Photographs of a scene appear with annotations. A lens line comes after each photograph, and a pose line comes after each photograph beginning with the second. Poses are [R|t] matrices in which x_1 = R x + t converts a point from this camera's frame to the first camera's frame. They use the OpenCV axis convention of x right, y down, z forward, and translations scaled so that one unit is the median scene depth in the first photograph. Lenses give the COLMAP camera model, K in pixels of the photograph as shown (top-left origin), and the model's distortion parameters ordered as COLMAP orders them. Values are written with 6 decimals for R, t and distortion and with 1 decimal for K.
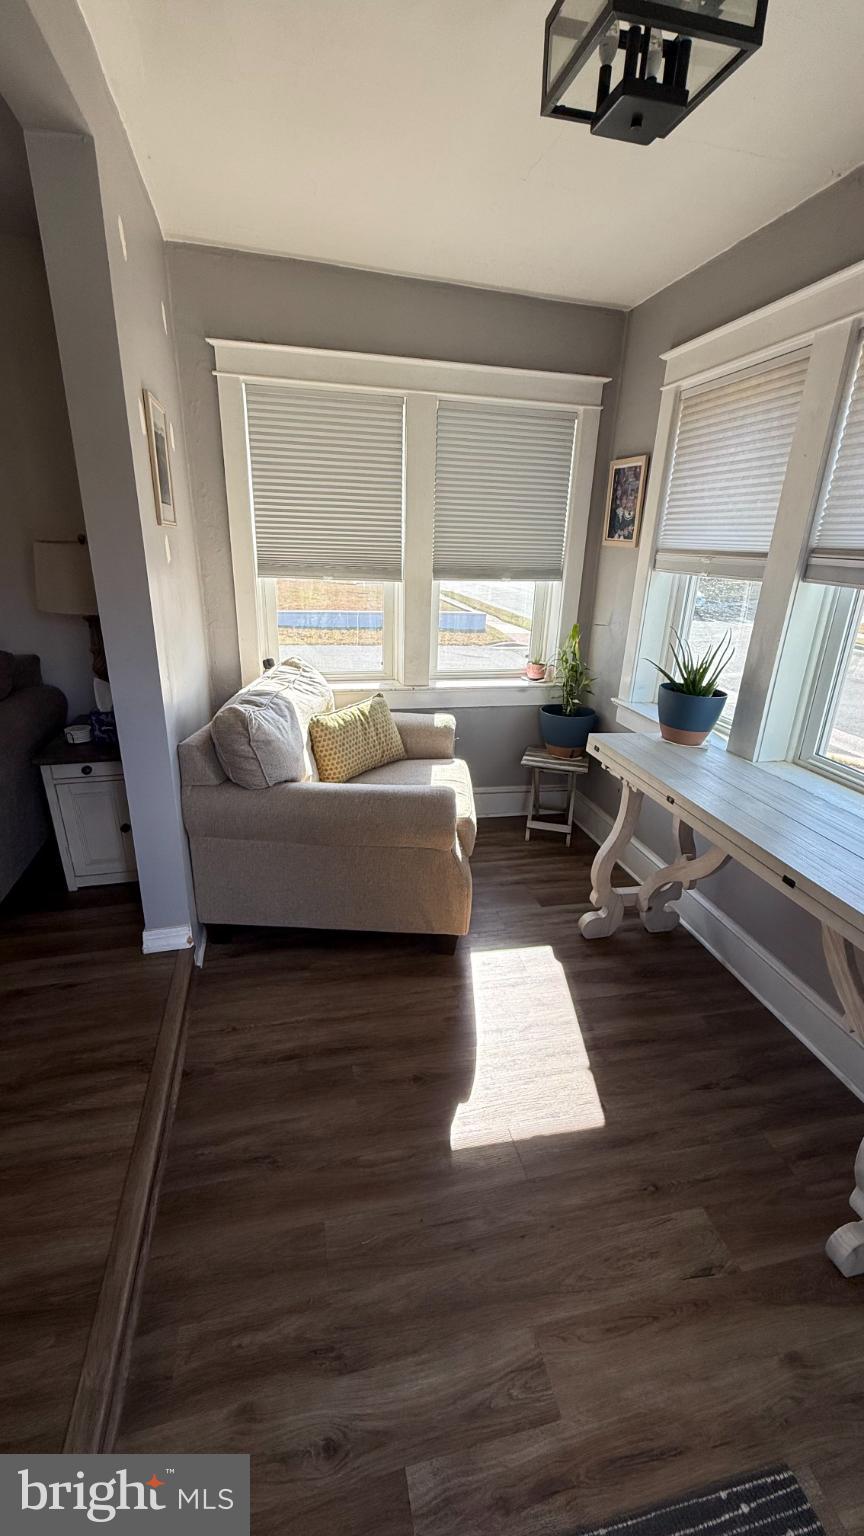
lens RADIAL K [[611.5, 0, 430.0], [0, 611.5, 766.3], [0, 0, 1]] dist [-0.000757, -0.000046]
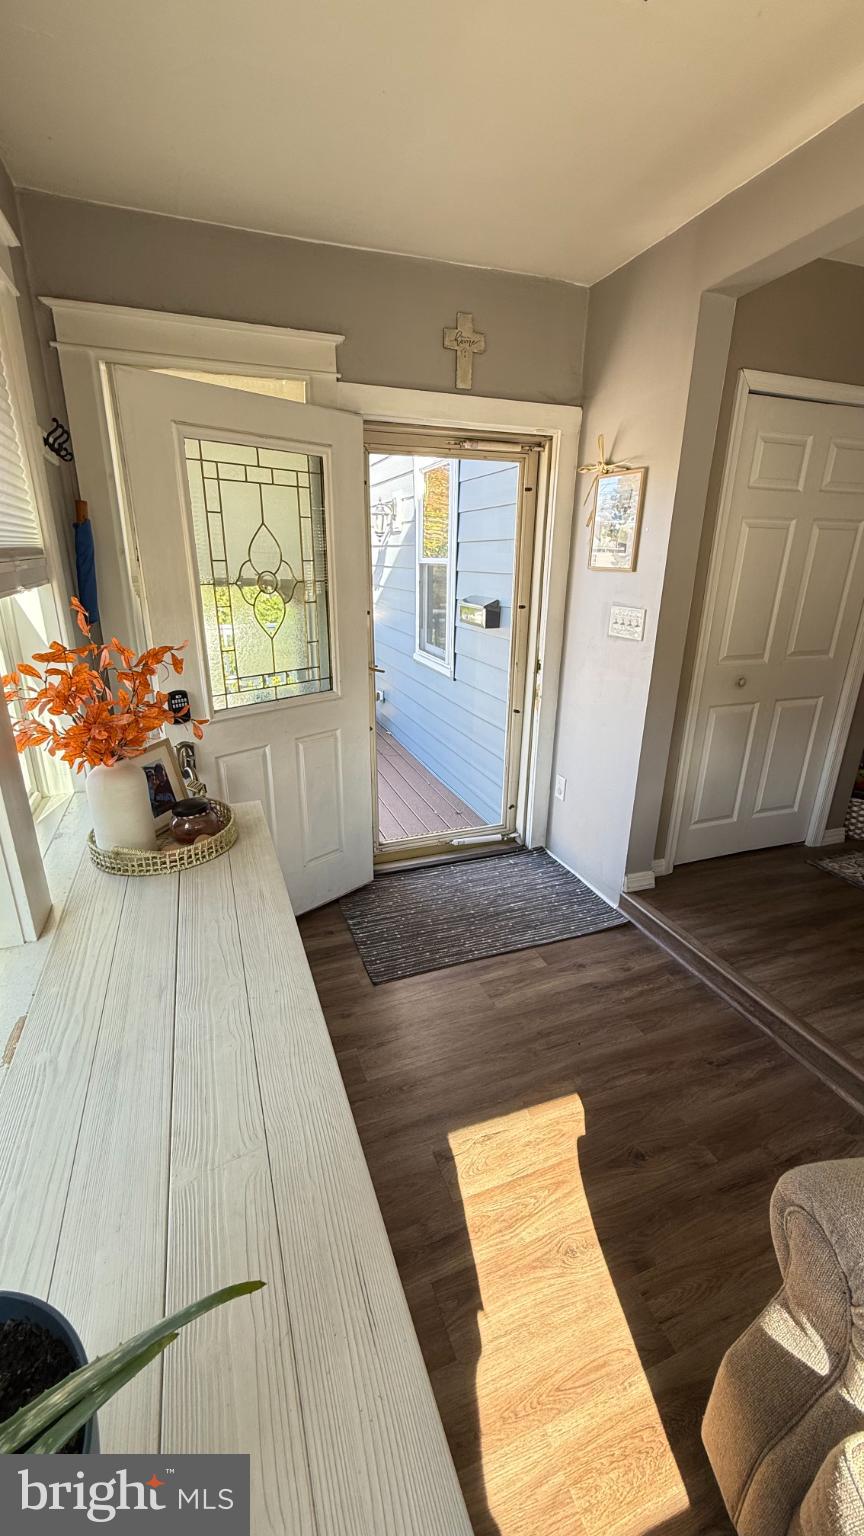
lens RADIAL K [[611.5, 0, 428.9], [0, 611.5, 768.4], [0, 0, 1]] dist [-0.000757, -0.000046]
pose [[-0.990065, 0.008915, -0.140325, 0.486497], [-0.083445, 0.765992, 0.637411, -0.564734], [0.113170, 0.642788, -0.757638, 1.525086]]
